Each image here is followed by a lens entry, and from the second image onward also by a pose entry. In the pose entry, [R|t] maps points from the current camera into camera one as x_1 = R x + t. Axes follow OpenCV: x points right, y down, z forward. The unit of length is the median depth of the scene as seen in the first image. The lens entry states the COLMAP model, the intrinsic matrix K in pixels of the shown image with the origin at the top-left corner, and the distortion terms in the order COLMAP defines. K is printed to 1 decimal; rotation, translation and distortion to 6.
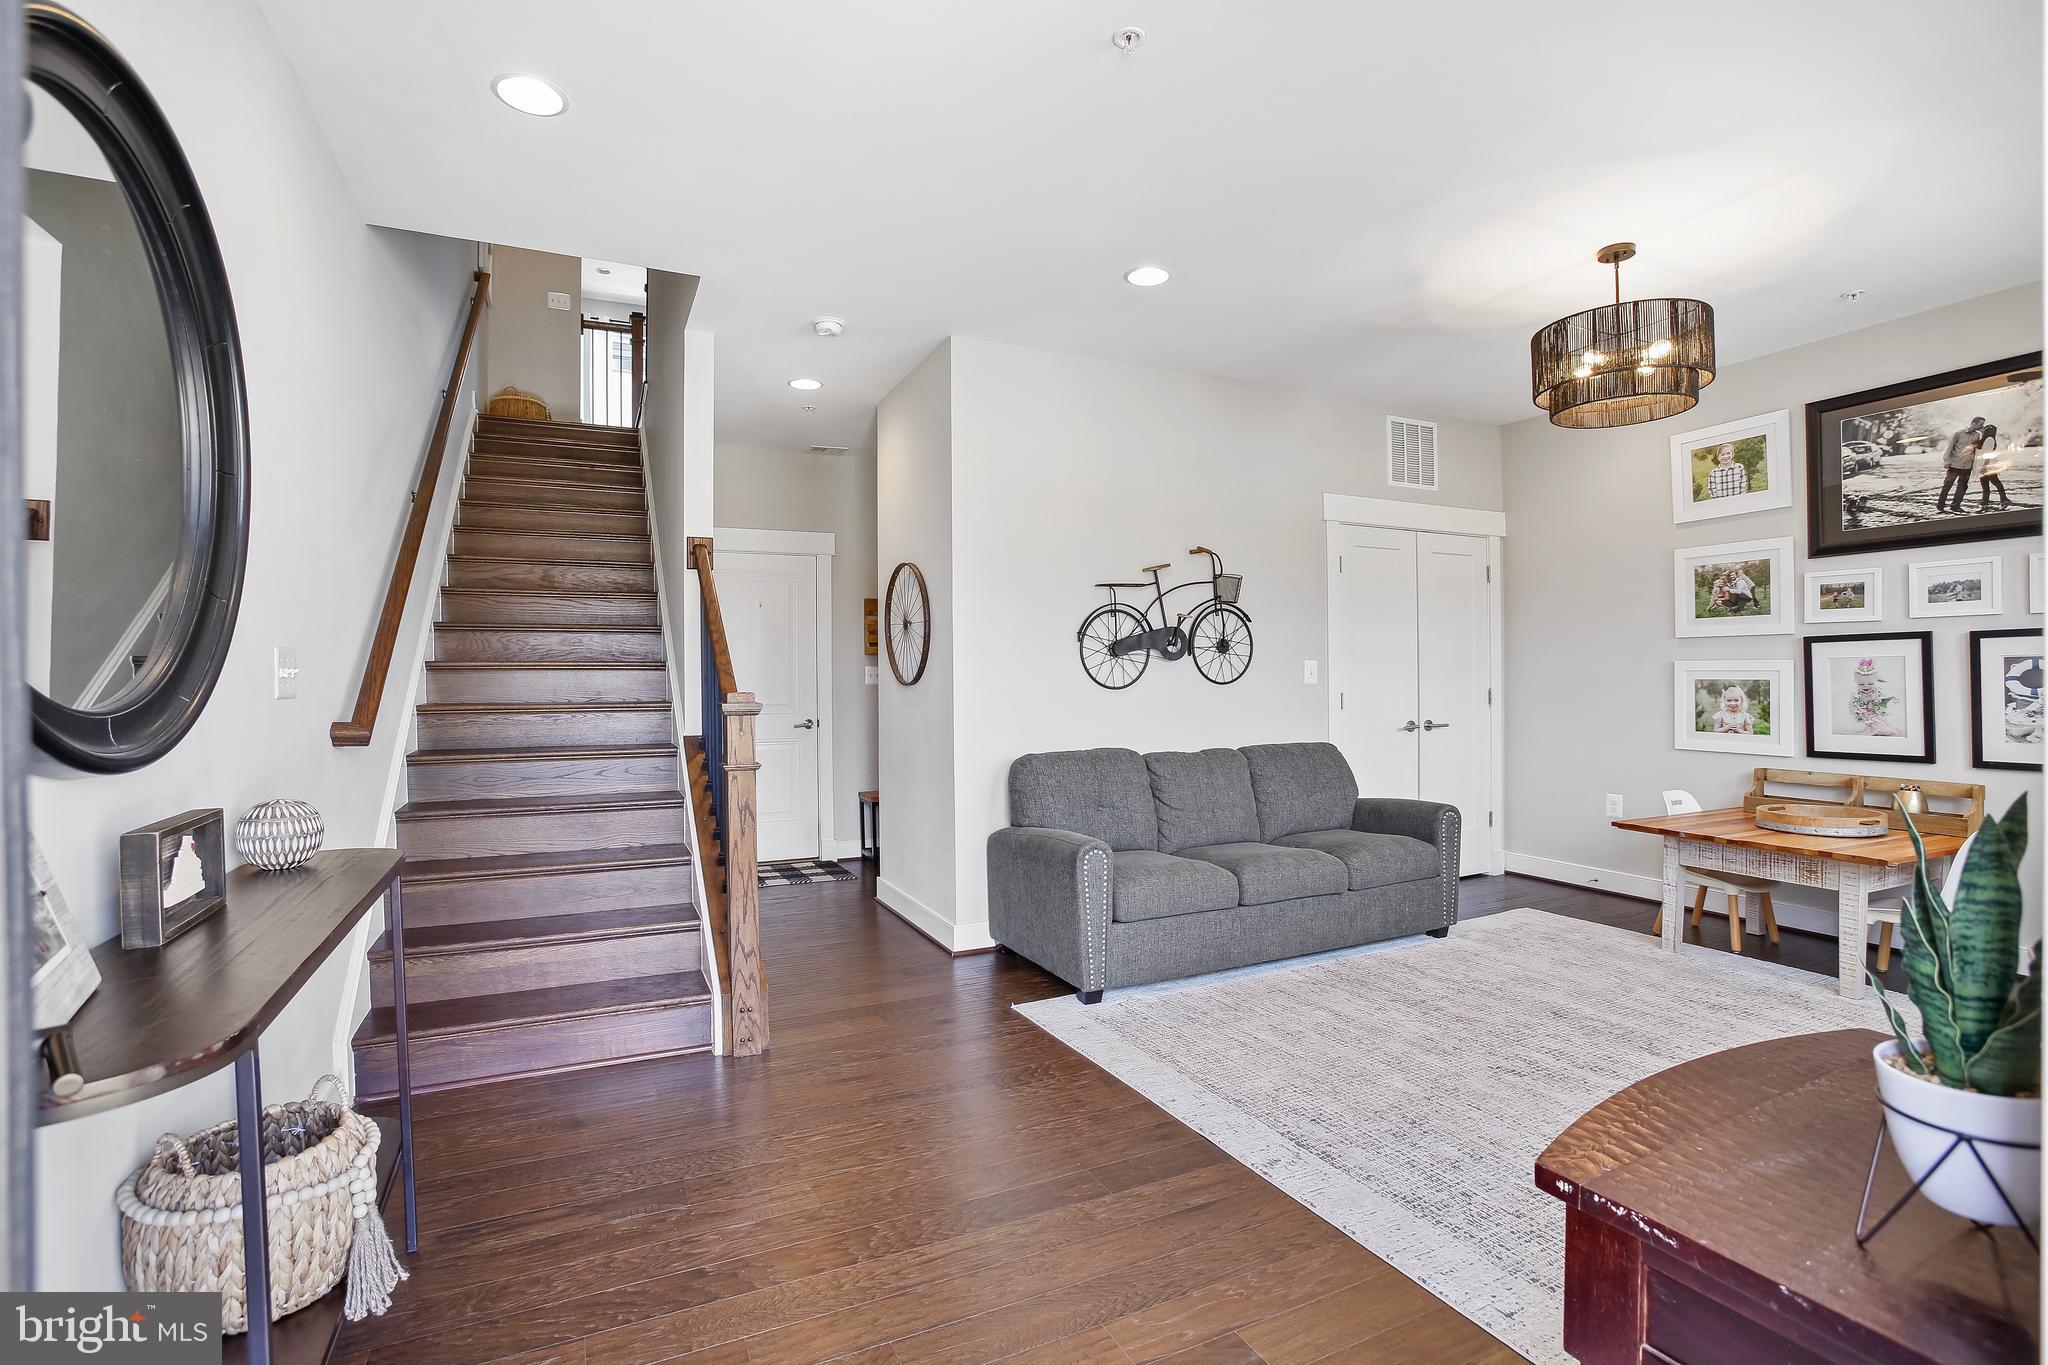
lens RADIAL K [[949.4, 0, 1024.0], [0, 949.4, 682.5], [0, 0, 1]] dist [-0.019907, 0.000291]
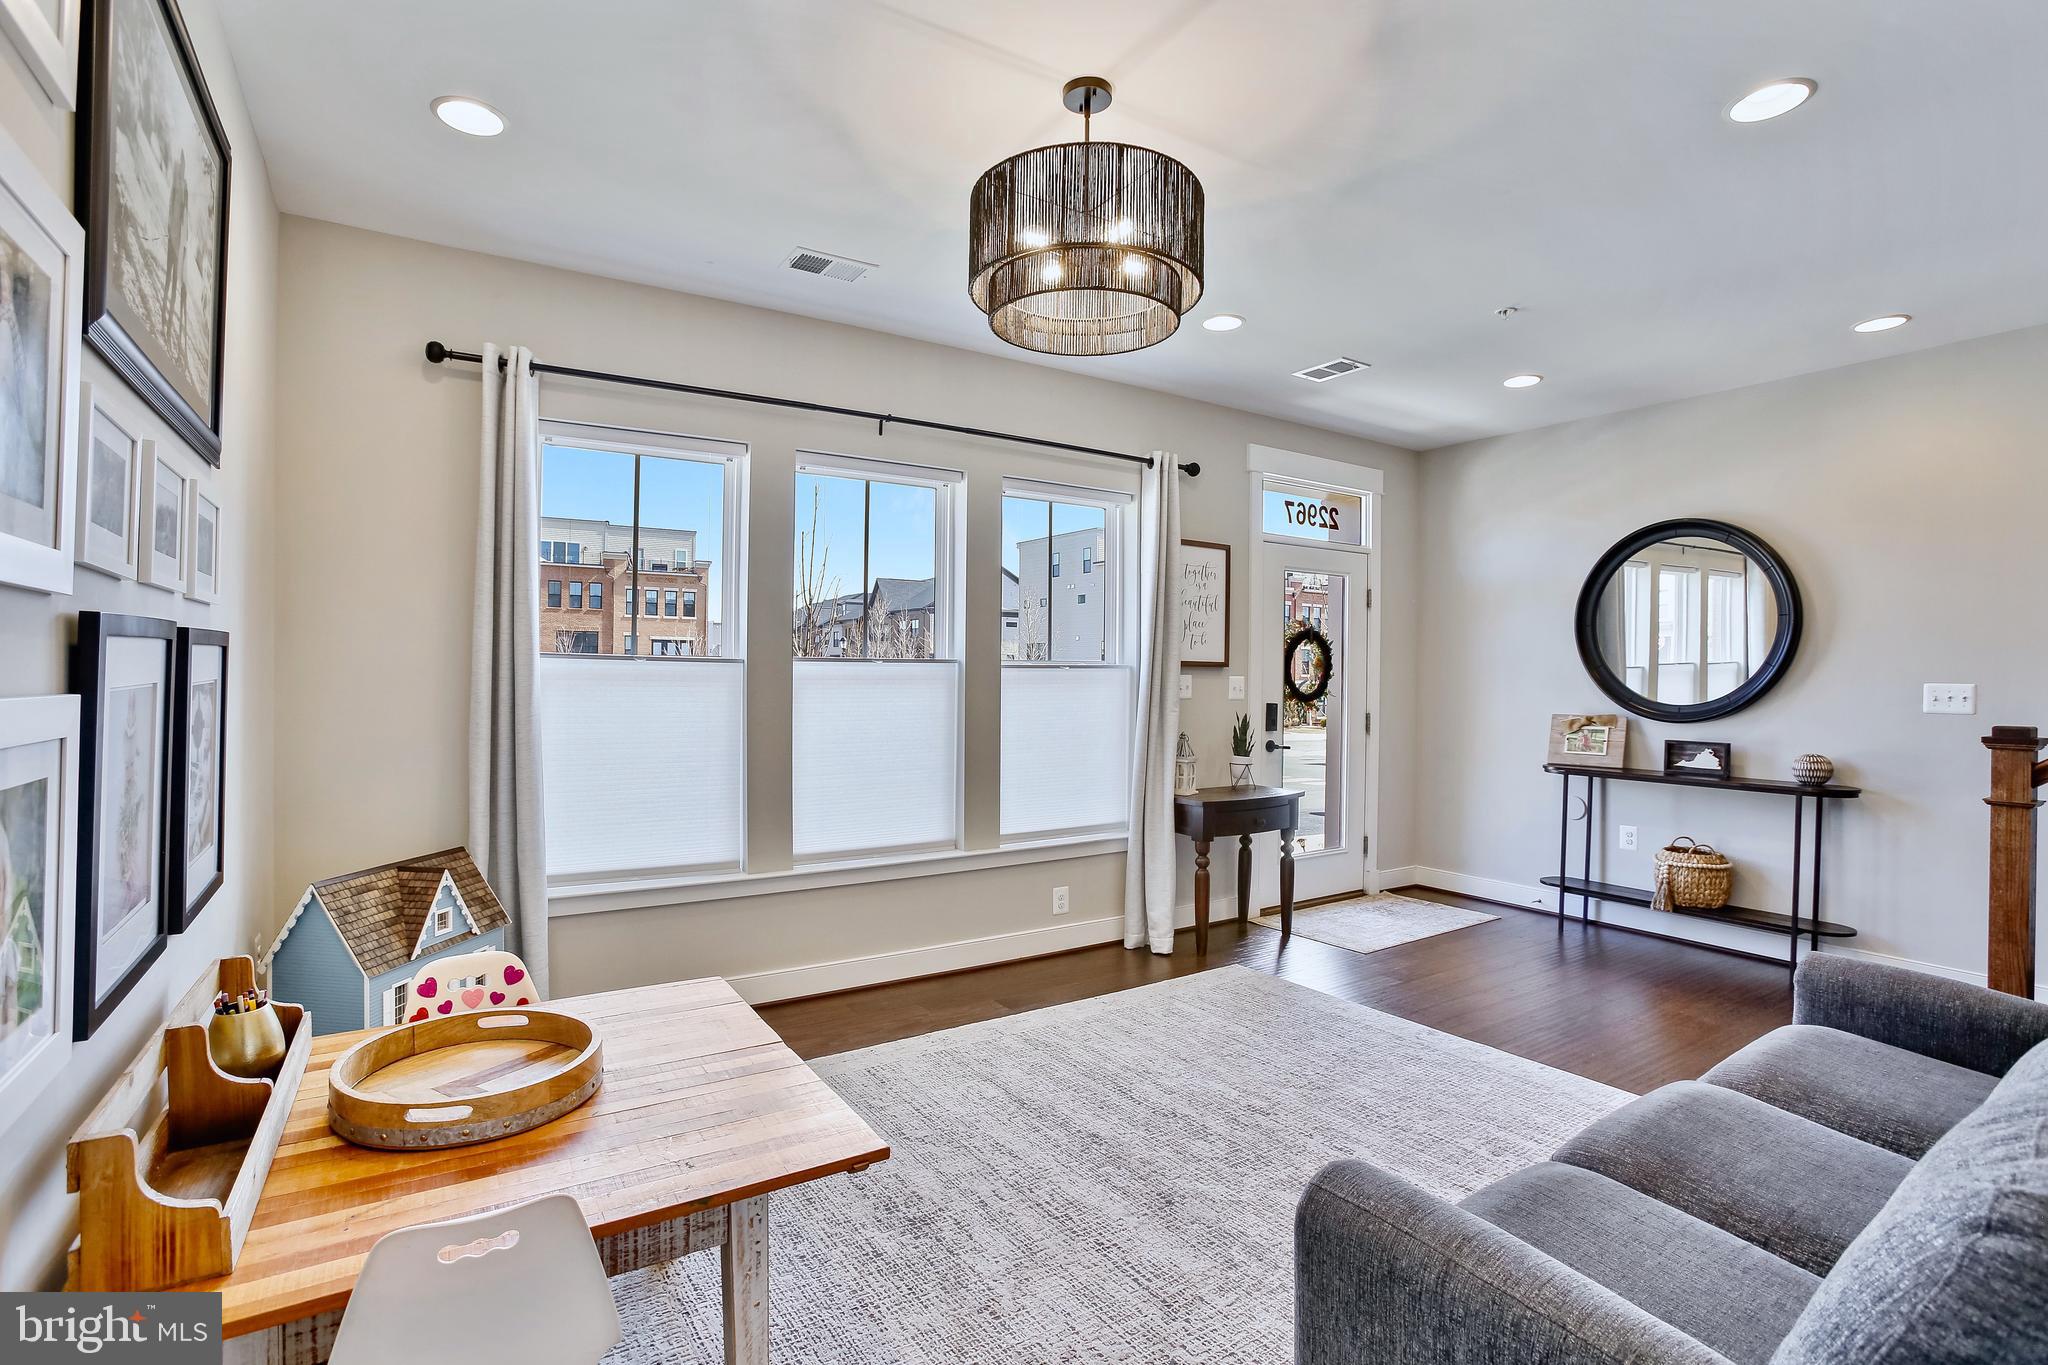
lens RADIAL K [[949.4, 0, 1024.0], [0, 949.4, 682.5], [0, 0, 1]] dist [-0.019907, 0.000291]
pose [[-0.993374, -0.002678, -0.114893, 0.645898], [-0.004483, 0.999871, 0.015449, -0.037157], [0.114836, 0.015861, -0.993258, 1.439998]]
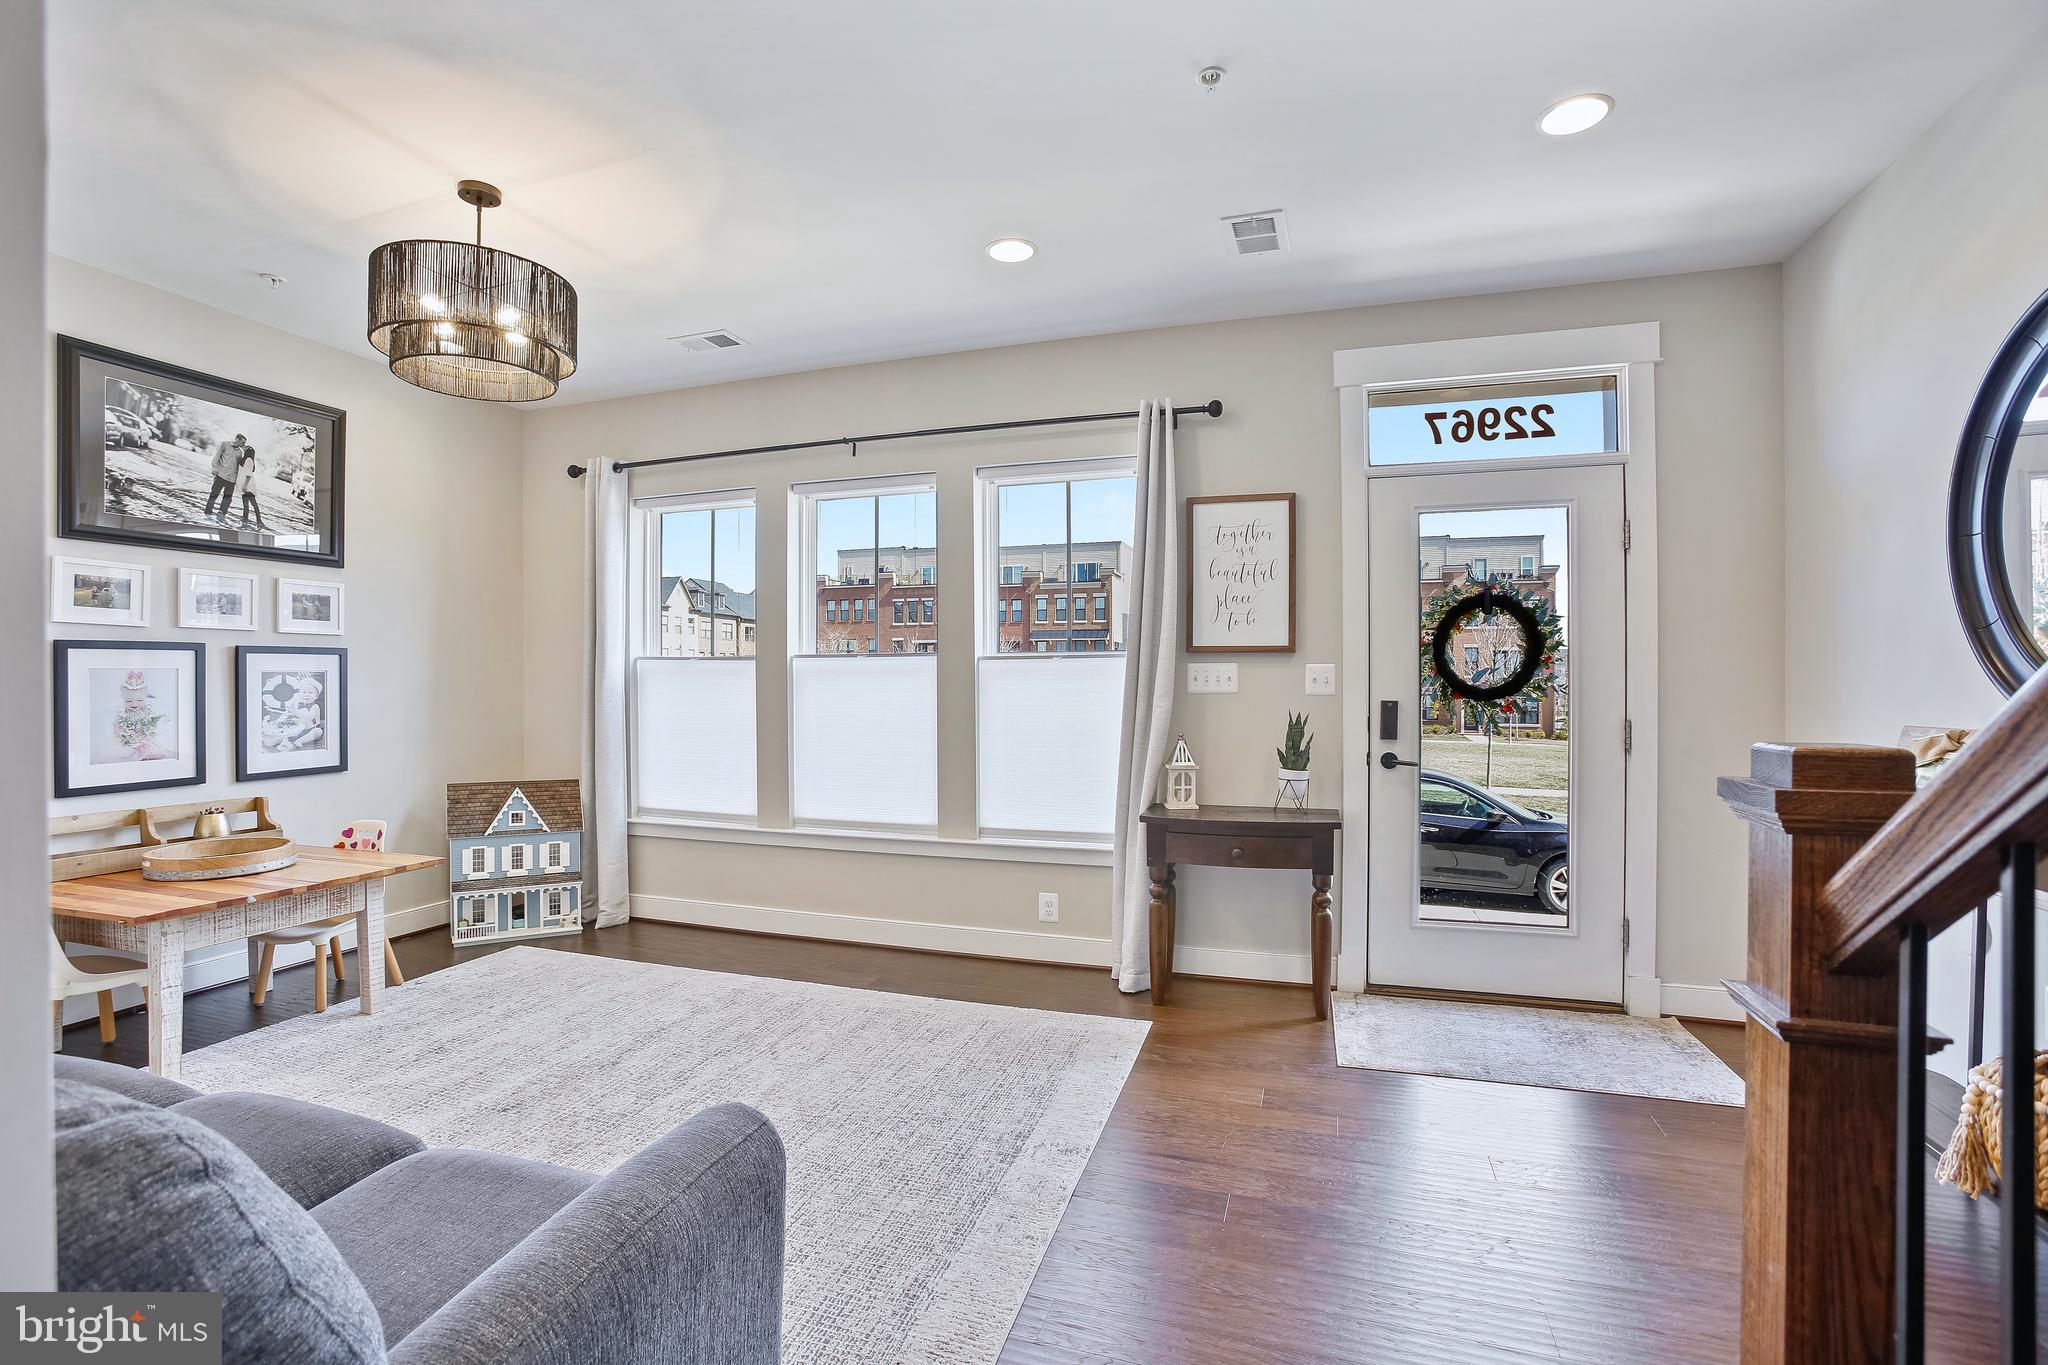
lens RADIAL K [[925.7, 0, 1008.4], [0, 925.7, 691.6], [0, 0, 1]] dist [-0.034187, 0.000855]
pose [[-0.718187, -0.002243, 0.695847, -0.244589], [0.006650, 0.999927, 0.010086, -0.009688], [-0.695819, 0.011871, -0.718119, 1.080528]]
